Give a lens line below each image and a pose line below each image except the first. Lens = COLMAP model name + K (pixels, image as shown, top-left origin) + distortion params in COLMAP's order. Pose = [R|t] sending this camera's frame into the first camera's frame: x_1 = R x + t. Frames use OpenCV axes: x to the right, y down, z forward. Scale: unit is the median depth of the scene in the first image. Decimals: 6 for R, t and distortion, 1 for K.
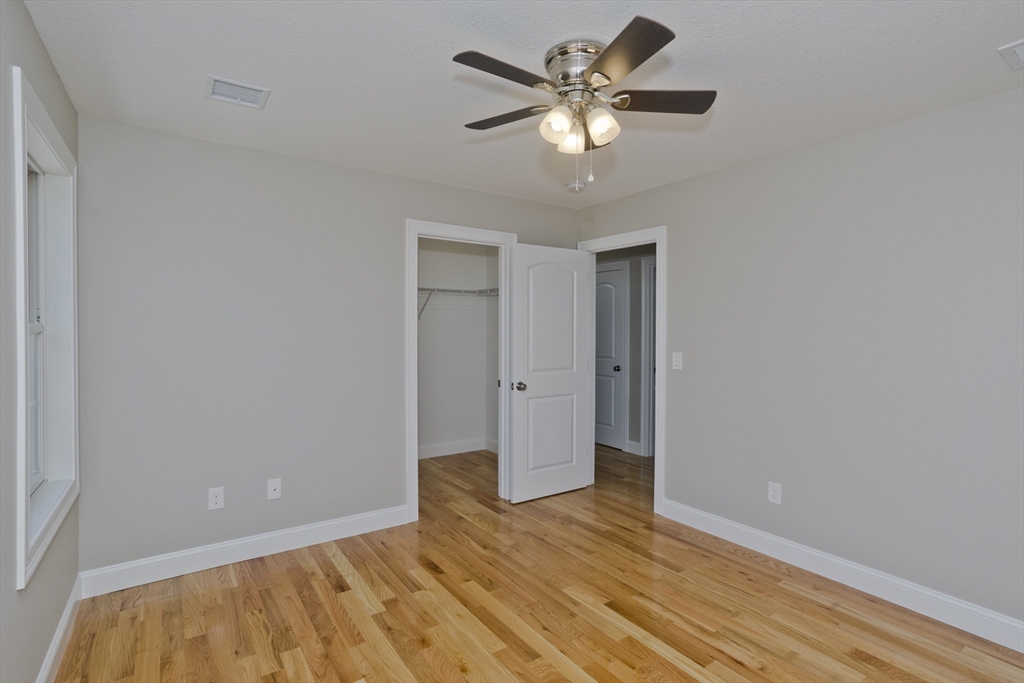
lens RADIAL K [[497.2, 0, 512.5], [0, 497.2, 335.4], [0, 0, 1]] dist [-0.050308, 0.028454]
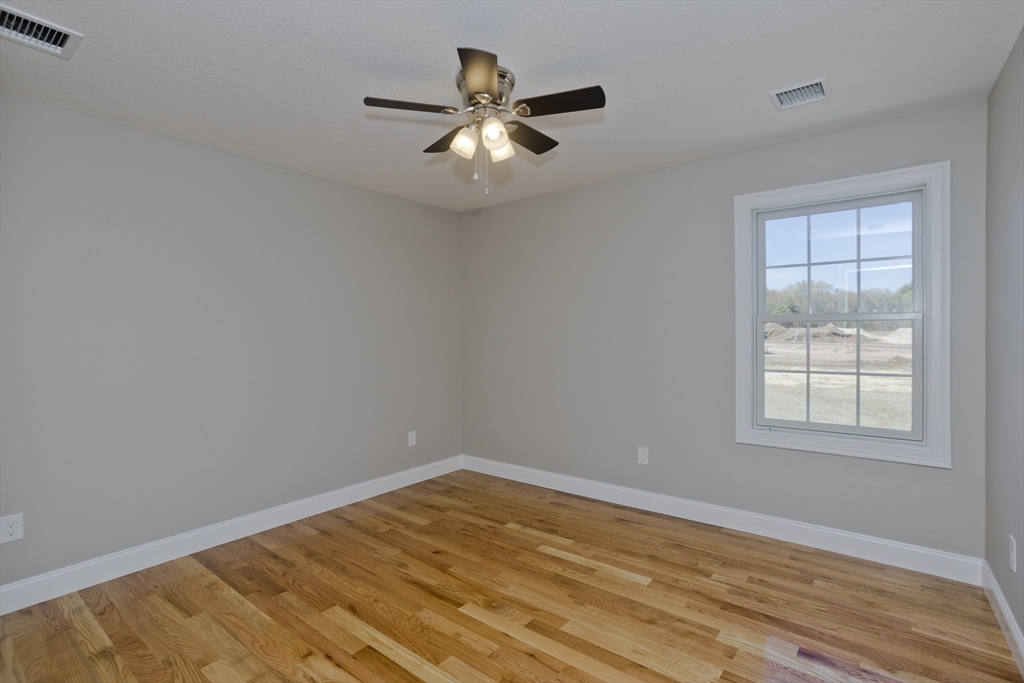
lens RADIAL K [[494.7, 0, 523.4], [0, 494.7, 339.0], [0, 0, 1]] dist [-0.048005, 0.026981]
pose [[-0.950284, 0.008270, -0.311275, 0.297452], [-0.000116, 0.999638, 0.026913, 0.007578], [0.311385, 0.025611, -0.949939, 1.543672]]
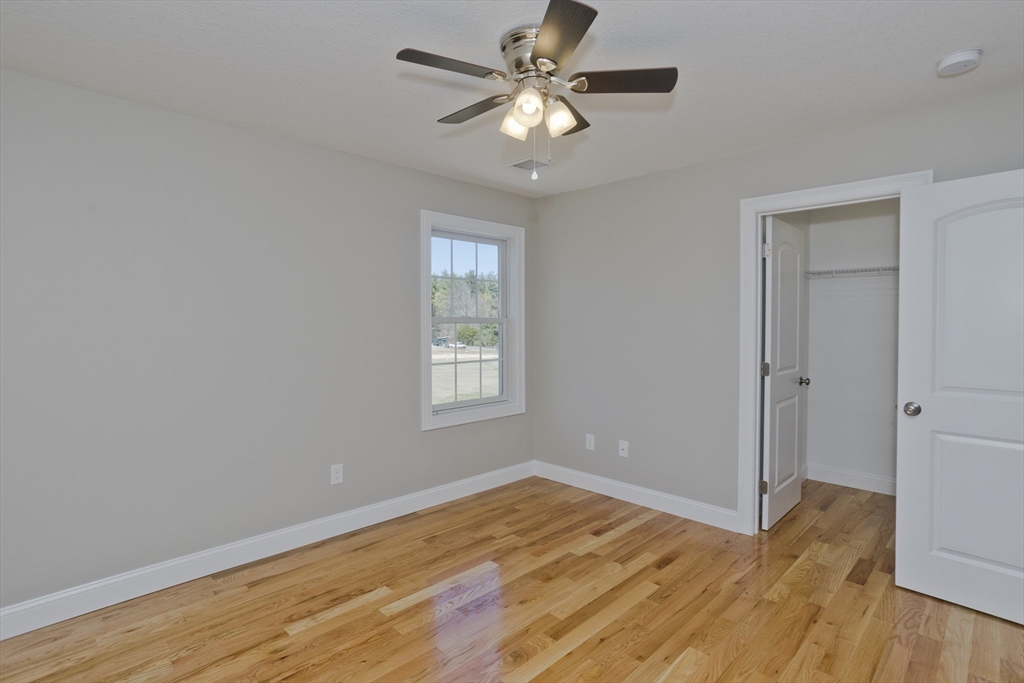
lens RADIAL K [[497.2, 0, 512.5], [0, 497.2, 335.4], [0, 0, 1]] dist [-0.050308, 0.028454]
pose [[0.178451, 0.020535, -0.983735, 0.801629], [-0.013243, 0.999742, 0.018467, 0.004389], [0.983860, 0.009732, 0.178677, 0.563566]]
